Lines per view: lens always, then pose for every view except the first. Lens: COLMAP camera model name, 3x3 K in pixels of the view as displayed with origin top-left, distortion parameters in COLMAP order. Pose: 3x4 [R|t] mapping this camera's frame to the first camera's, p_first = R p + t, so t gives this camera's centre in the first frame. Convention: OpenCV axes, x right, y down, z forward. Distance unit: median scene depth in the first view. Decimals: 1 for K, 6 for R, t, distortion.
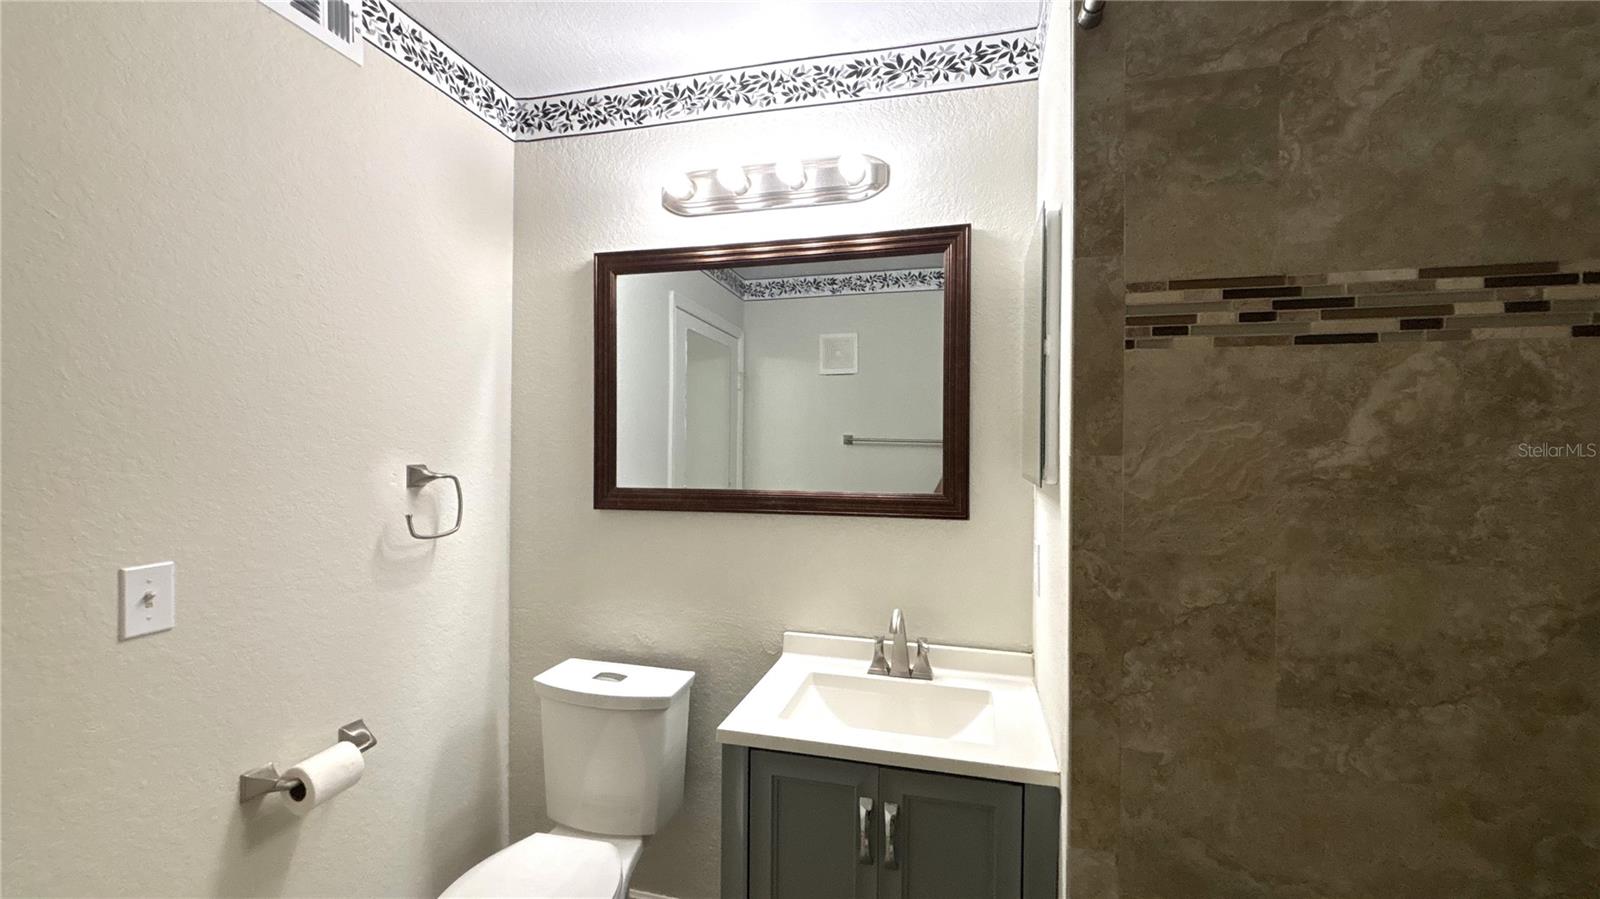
lens RADIAL K [[639.5, 0, 800.0], [0, 639.5, 449.5], [0, 0, 1]] dist [-0.000694, 0.000075]
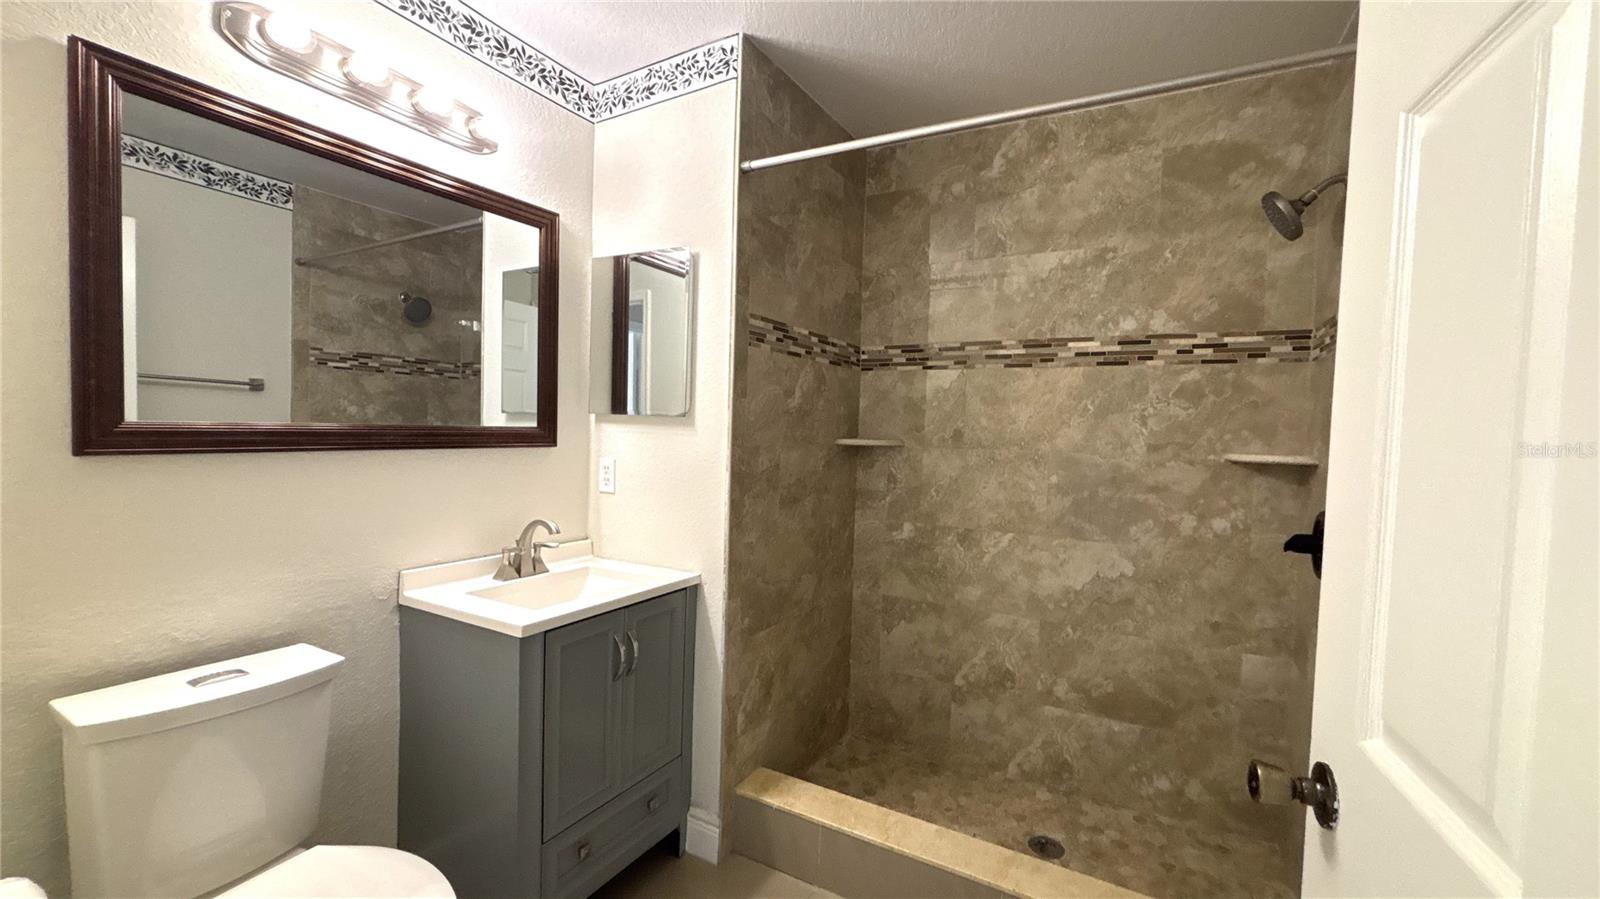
lens RADIAL K [[637.8, 0, 800.0], [0, 637.8, 449.5], [0, 0, 1]] dist [-0.001220, -0.000220]
pose [[0.270224, -0.035031, 0.962160, -1.397326], [-0.027437, 0.998652, 0.044066, 0.075879], [-0.962406, -0.038306, 0.268899, 0.294722]]
